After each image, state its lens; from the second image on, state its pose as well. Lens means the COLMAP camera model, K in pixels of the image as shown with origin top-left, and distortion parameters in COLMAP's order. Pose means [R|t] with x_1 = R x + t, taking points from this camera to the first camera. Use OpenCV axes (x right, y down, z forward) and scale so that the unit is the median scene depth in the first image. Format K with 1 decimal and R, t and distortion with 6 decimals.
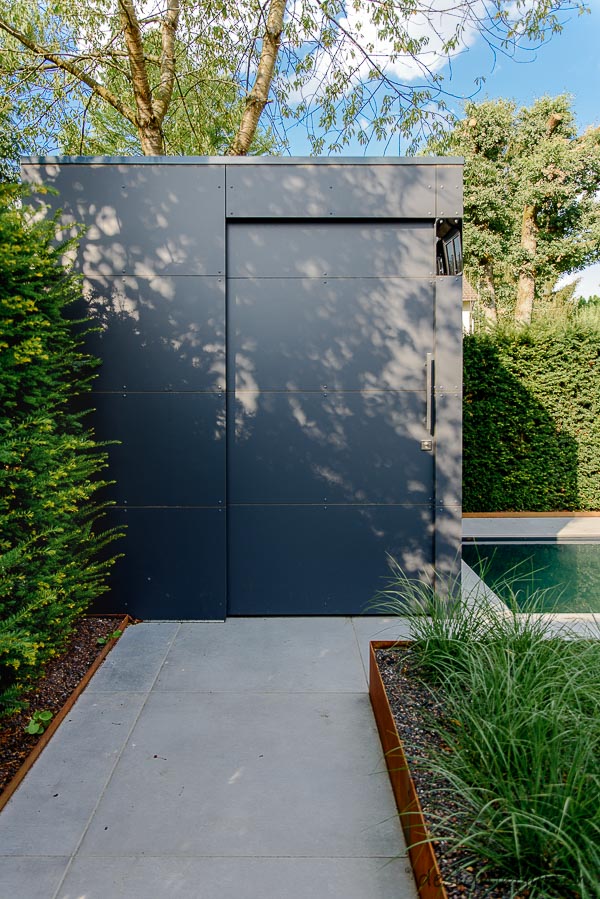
lens RADIAL K [[613.7, 0, 253.0], [0, 613.7, 419.3], [0, 0, 1]] dist [-0.005822, -0.002997]
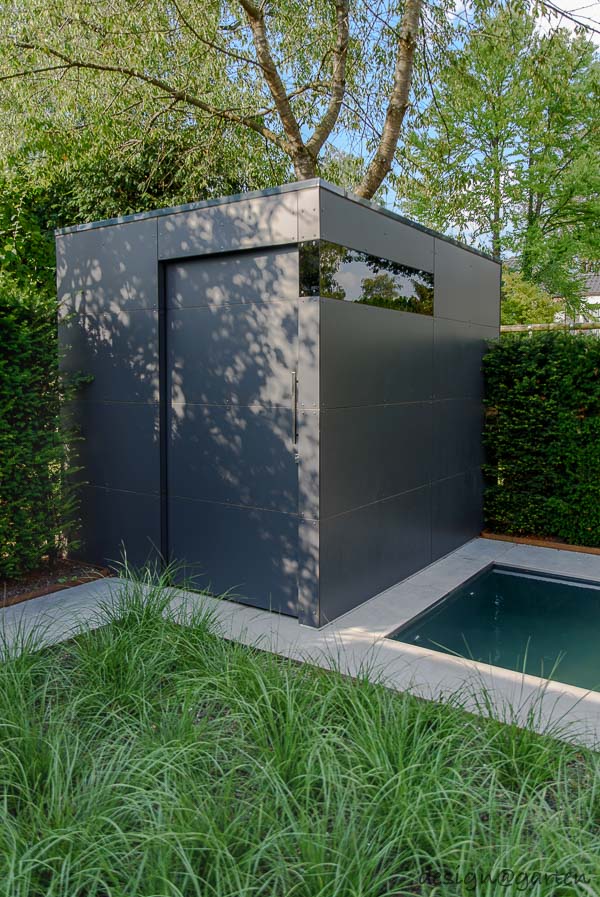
lens RADIAL K [[620.8, 0, 300.2], [0, 620.8, 443.5], [0, 0, 1]] dist [0.000076, 0.003179]
pose [[0.842388, 0.058010, -0.535740, 0.861899], [-0.038762, 0.998136, 0.047128, -0.032575], [0.537475, -0.018934, 0.843067, 0.105556]]
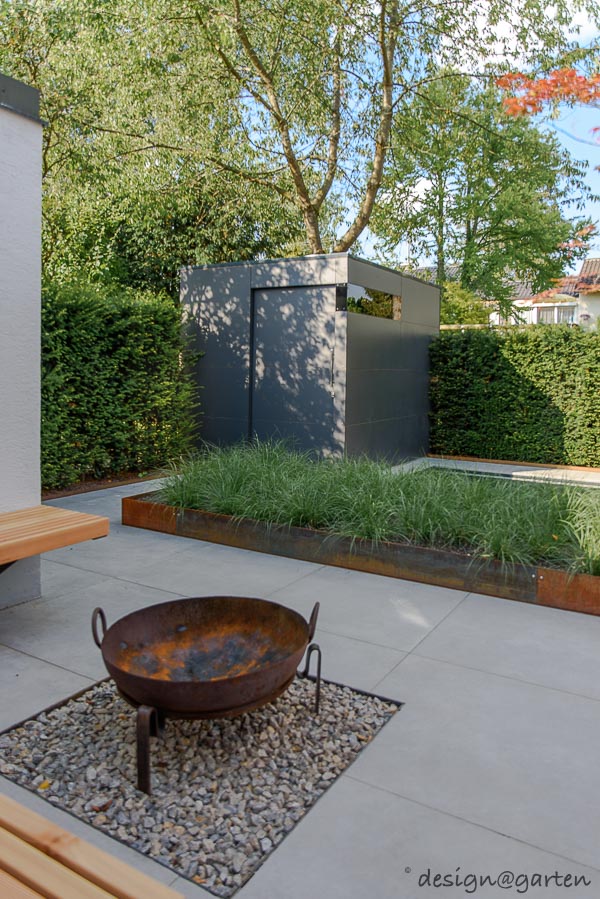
lens RADIAL K [[613.7, 0, 274.1], [0, 613.7, 414.3], [0, 0, 1]] dist [-0.005822, -0.002997]
pose [[0.861343, 0.049088, -0.505647, 1.146989], [-0.049463, 0.998695, 0.012697, 0.089997], [0.505610, 0.014075, 0.862647, -0.840078]]
